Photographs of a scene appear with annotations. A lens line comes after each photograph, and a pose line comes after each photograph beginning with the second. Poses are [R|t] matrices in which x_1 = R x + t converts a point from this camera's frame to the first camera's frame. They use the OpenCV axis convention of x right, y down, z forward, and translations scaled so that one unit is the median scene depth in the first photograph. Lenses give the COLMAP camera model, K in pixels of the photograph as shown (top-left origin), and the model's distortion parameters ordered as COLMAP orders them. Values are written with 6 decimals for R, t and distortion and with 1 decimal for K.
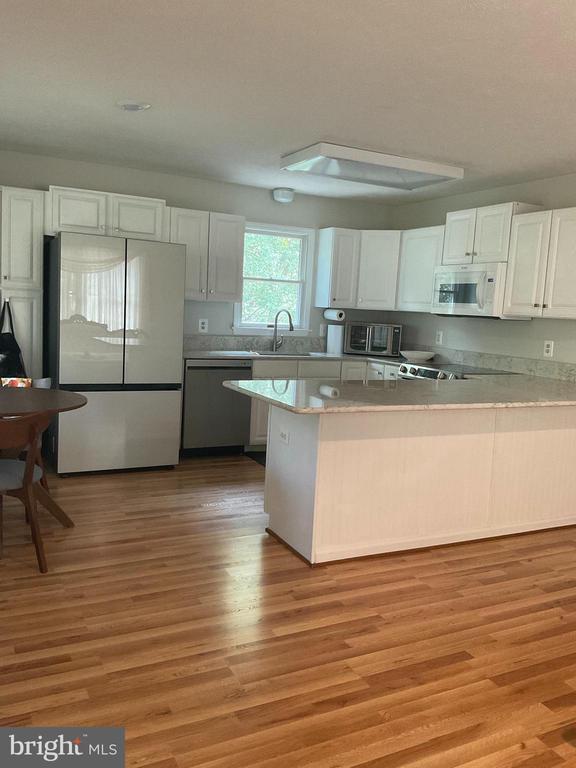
lens RADIAL K [[626.5, 0, 288.0], [0, 626.5, 384.0], [0, 0, 1]] dist [0.102115, -0.190697]
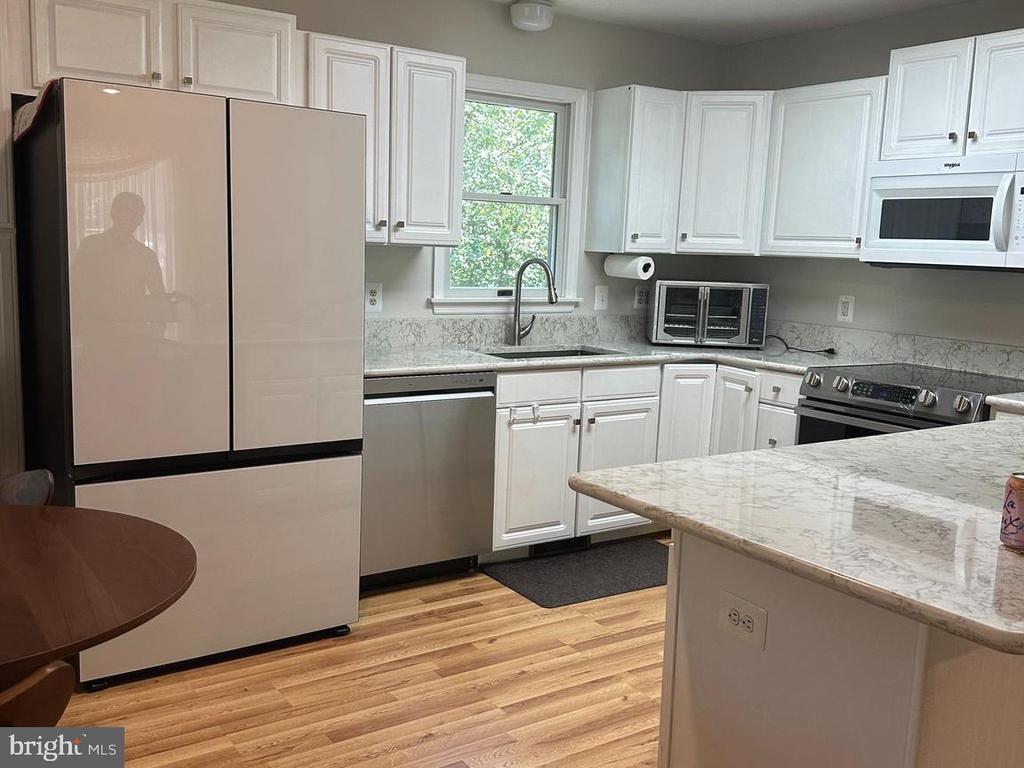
lens RADIAL K [[954.8, 0, 496.8], [0, 954.8, 383.5], [0, 0, 1]] dist [0.150473, -0.232950]
pose [[0.992599, -0.034884, 0.116320, -0.144551], [0.031626, 0.999057, 0.029742, -0.053066], [-0.117248, -0.025844, 0.992766, 0.313034]]
